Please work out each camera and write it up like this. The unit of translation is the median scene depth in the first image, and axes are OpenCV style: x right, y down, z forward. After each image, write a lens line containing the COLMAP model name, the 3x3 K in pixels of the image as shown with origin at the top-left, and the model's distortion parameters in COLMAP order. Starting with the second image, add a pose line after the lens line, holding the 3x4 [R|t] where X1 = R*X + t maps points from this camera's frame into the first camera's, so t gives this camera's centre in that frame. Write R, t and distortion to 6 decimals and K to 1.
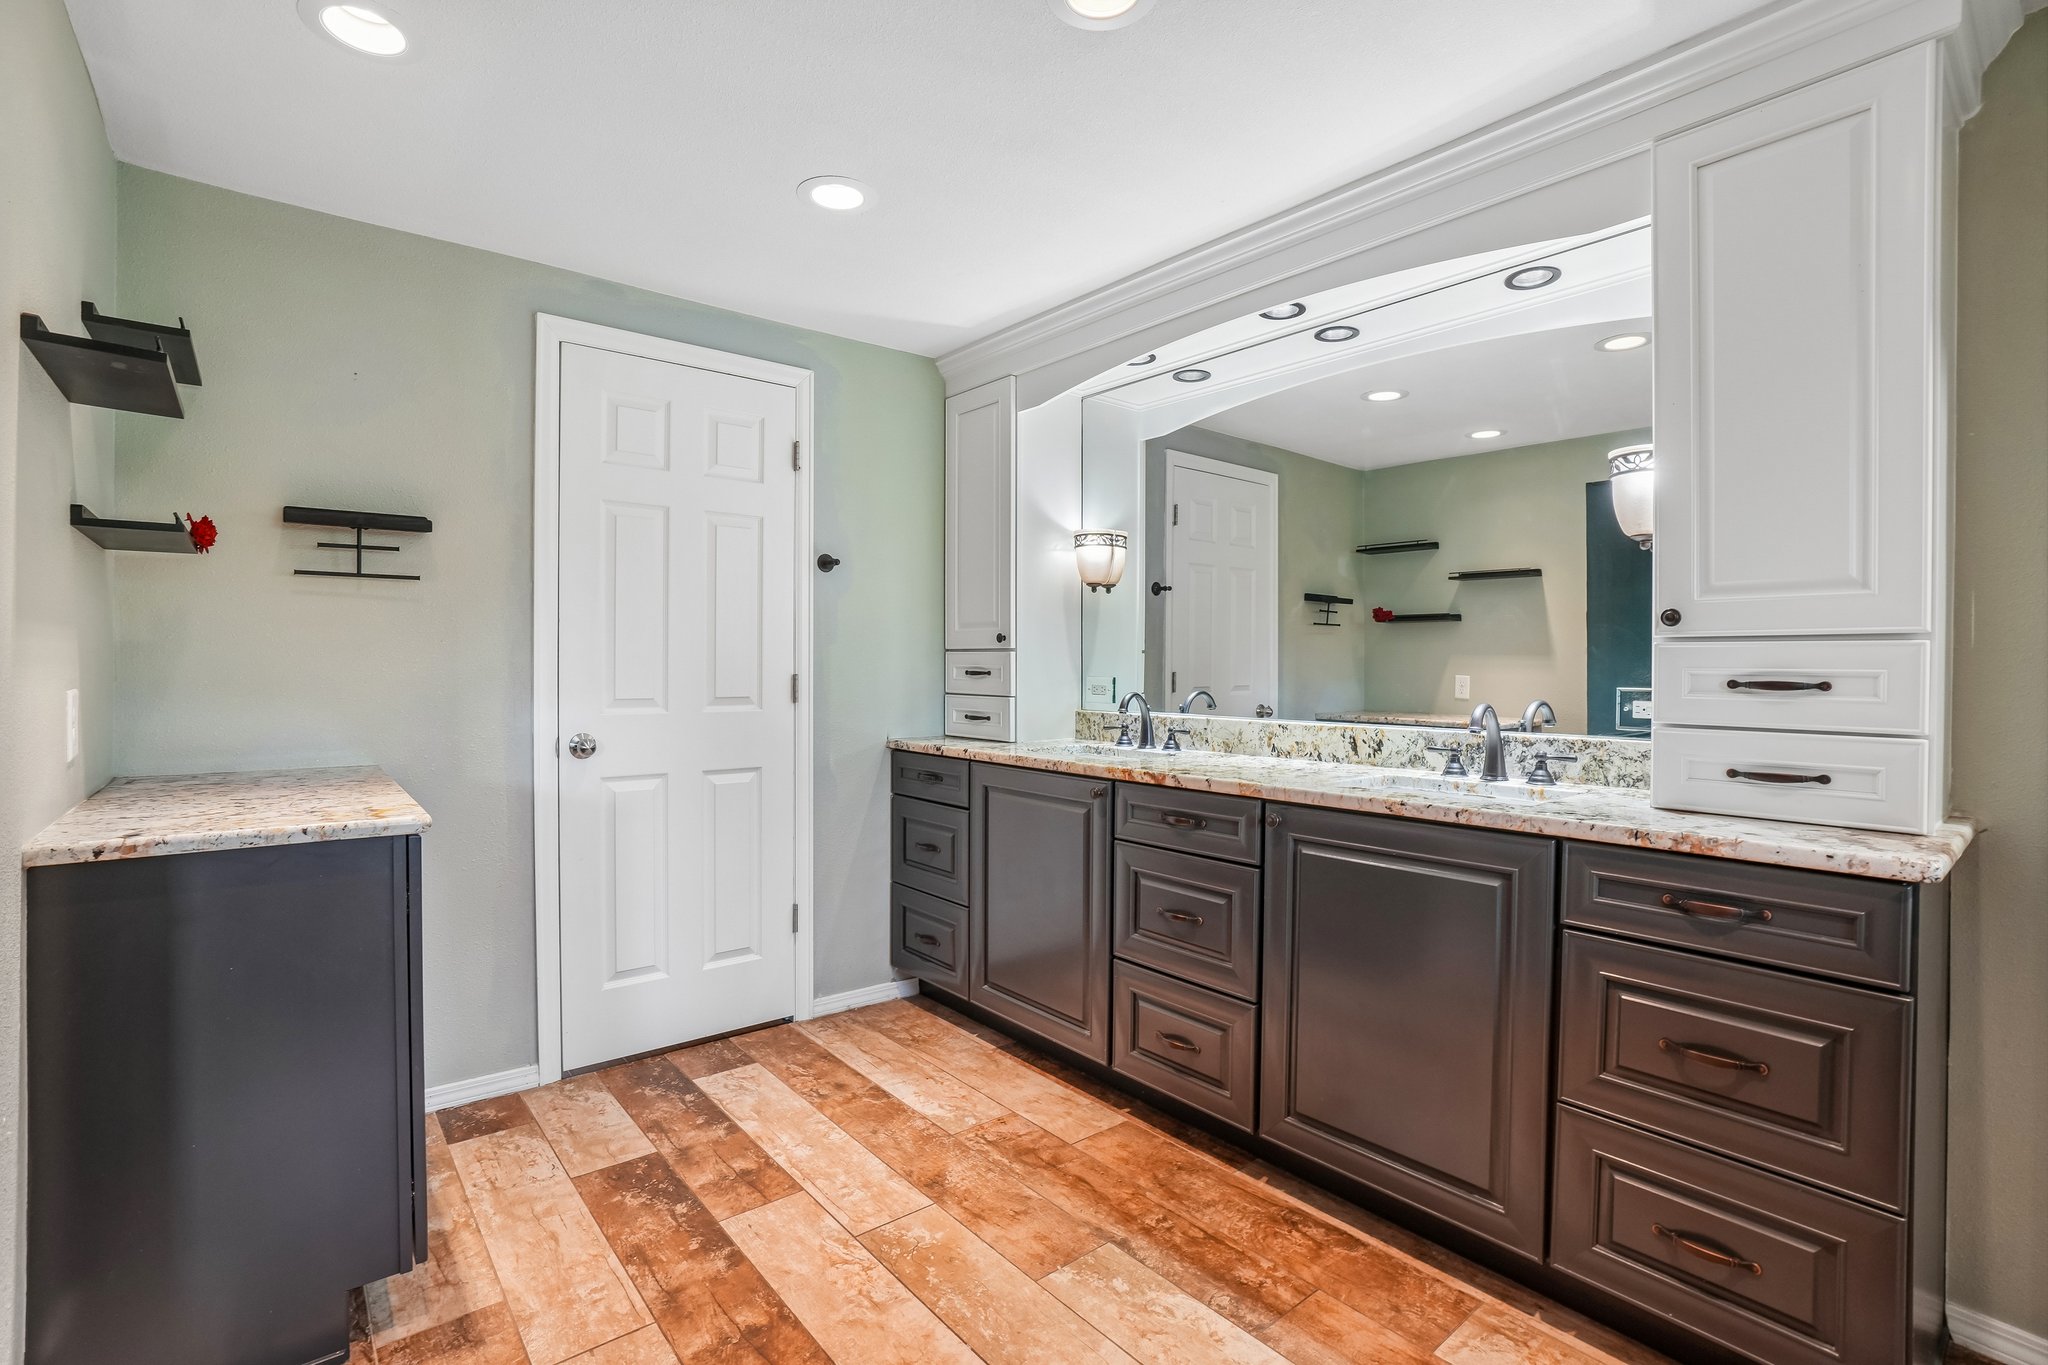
lens RADIAL K [[917.5, 0, 1034.5], [0, 917.5, 677.6], [0, 0, 1]] dist [-0.019379, 0.008071]
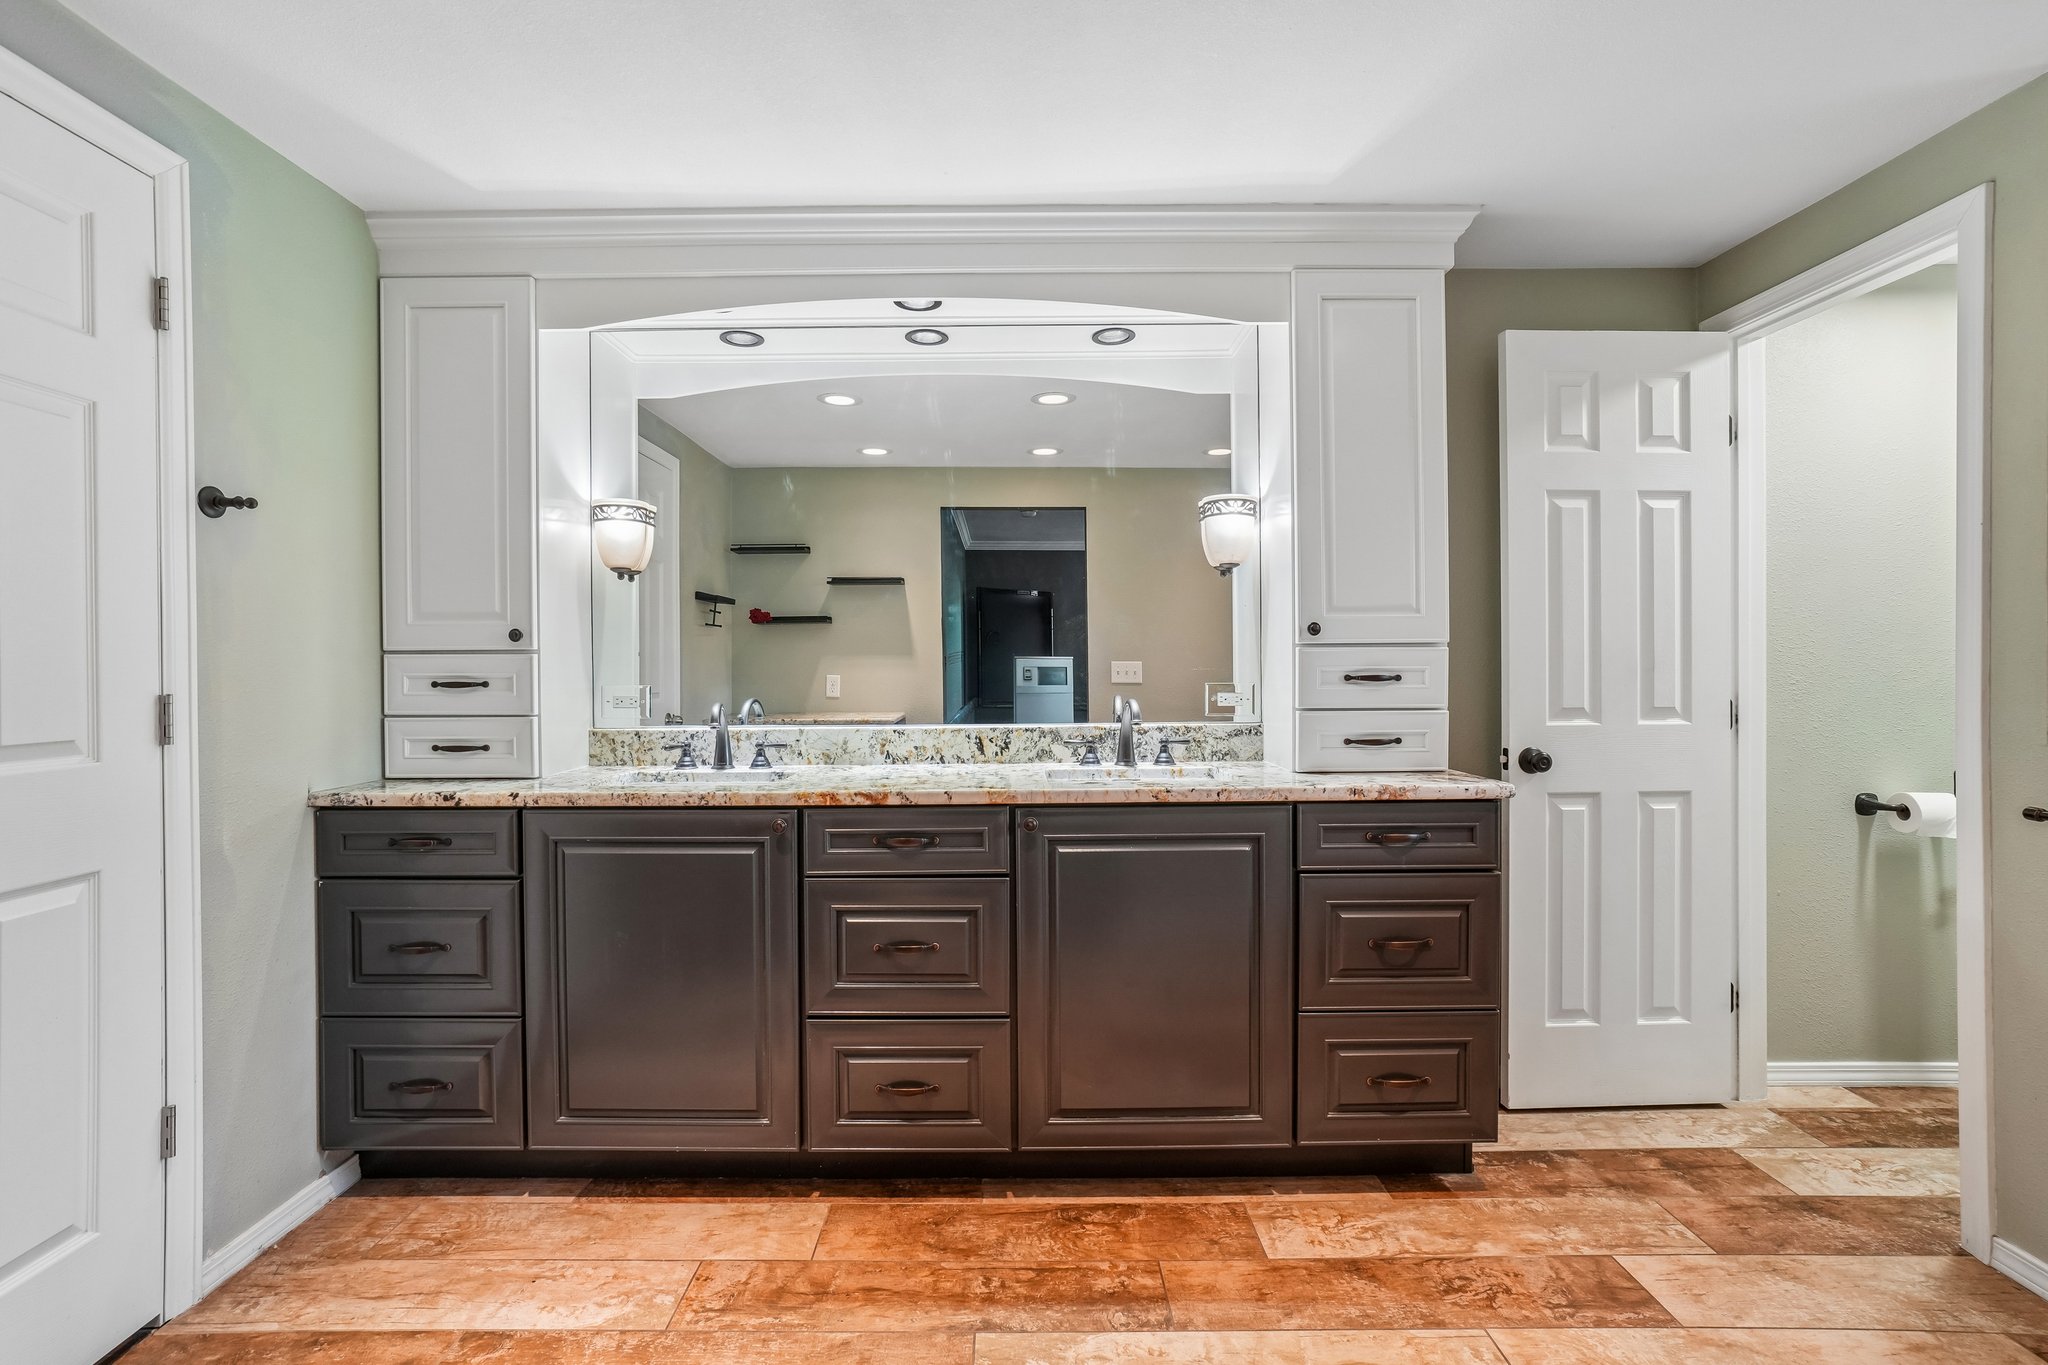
lens RADIAL K [[917.5, 0, 1040.8], [0, 917.5, 670.3], [0, 0, 1]] dist [-0.019379, 0.008071]
pose [[0.659900, -0.014838, 0.751207, -0.380775], [0.020796, 0.999783, 0.001479, -0.010047], [-0.751065, 0.014646, 0.660066, 0.270850]]
